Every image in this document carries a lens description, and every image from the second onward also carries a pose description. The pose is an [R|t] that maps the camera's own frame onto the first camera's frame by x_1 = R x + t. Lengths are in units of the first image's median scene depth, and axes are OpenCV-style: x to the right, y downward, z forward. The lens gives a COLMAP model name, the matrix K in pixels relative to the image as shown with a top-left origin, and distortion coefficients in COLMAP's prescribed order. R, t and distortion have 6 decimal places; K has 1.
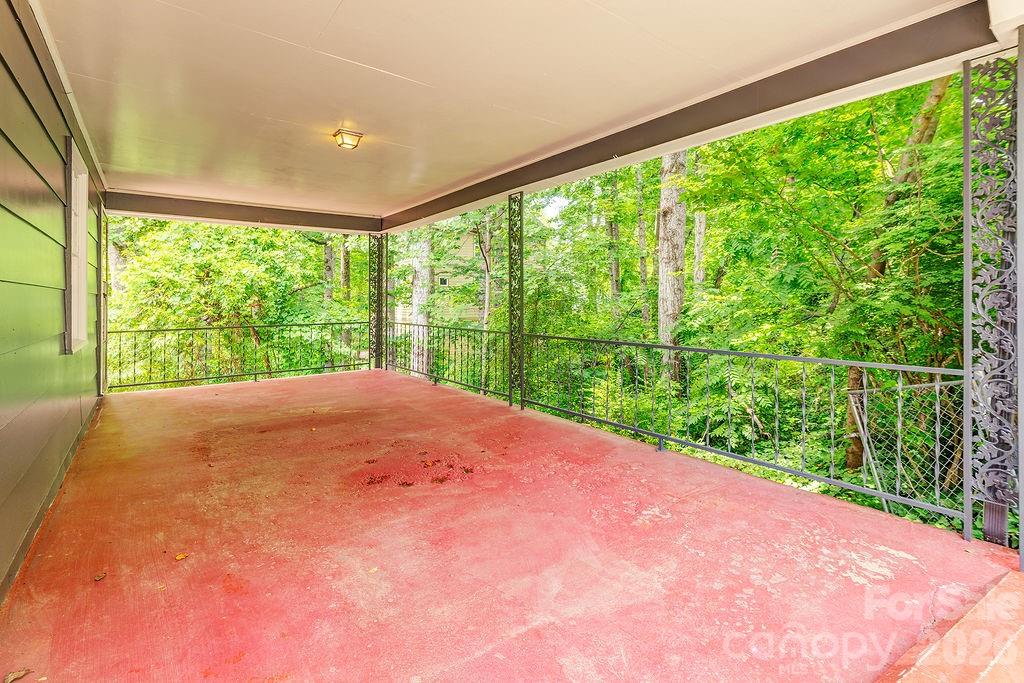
lens RADIAL K [[471.3, 0, 514.8], [0, 471.3, 295.9], [0, 0, 1]] dist [0.032247, -0.017481]
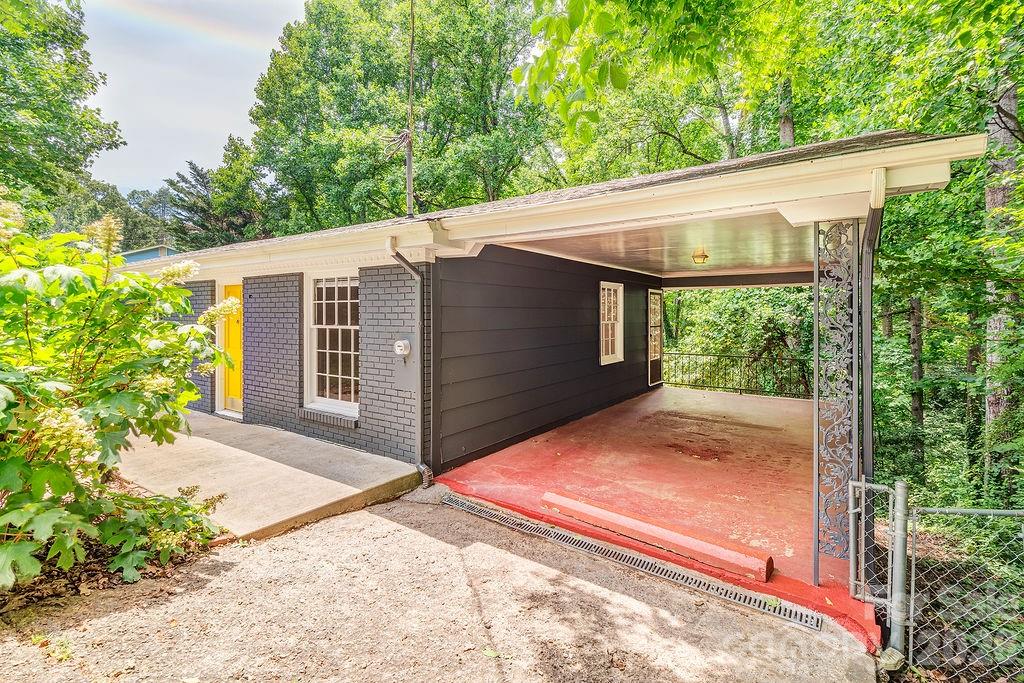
lens RADIAL K [[479.6, 0, 514.4], [0, 479.6, 301.6], [0, 0, 1]] dist [0.038944, -0.032508]
pose [[0.309010, -0.014334, -0.950951, 1.928105], [0.003574, 0.999897, -0.013910, -0.254395], [0.951052, 0.000899, 0.309029, -0.338073]]
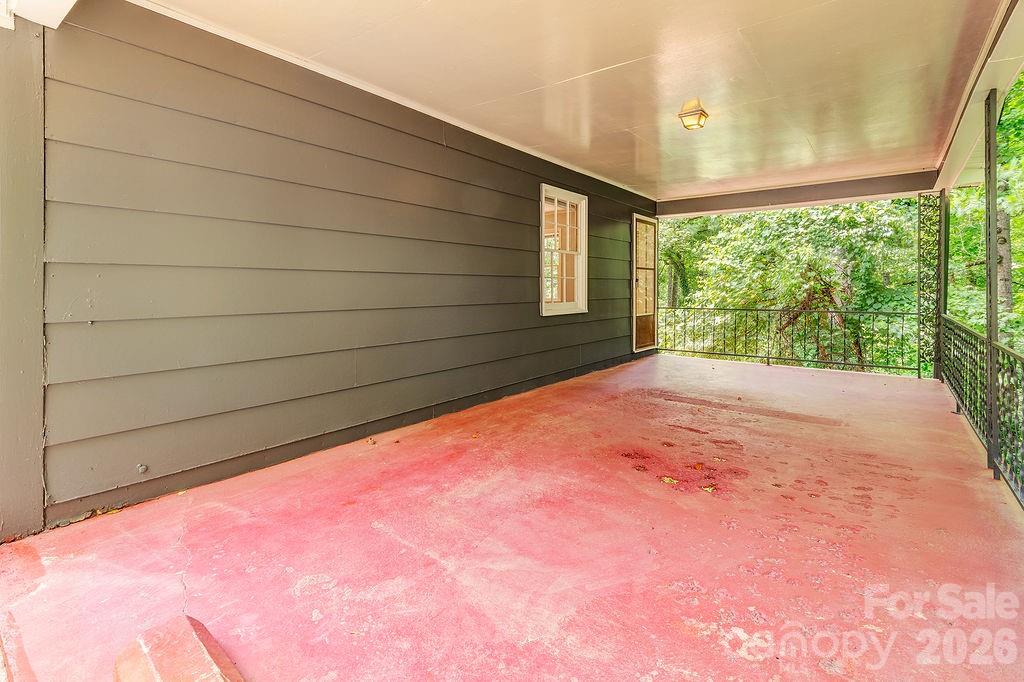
lens RADIAL K [[487.1, 0, 512.1], [0, 487.1, 279.4], [0, 0, 1]] dist [0.027355, -0.012481]
pose [[0.260671, -0.008538, -0.965390, 0.915649], [0.004724, 0.999960, -0.007568, 0.014431], [0.965416, -0.002587, 0.260701, 0.635517]]
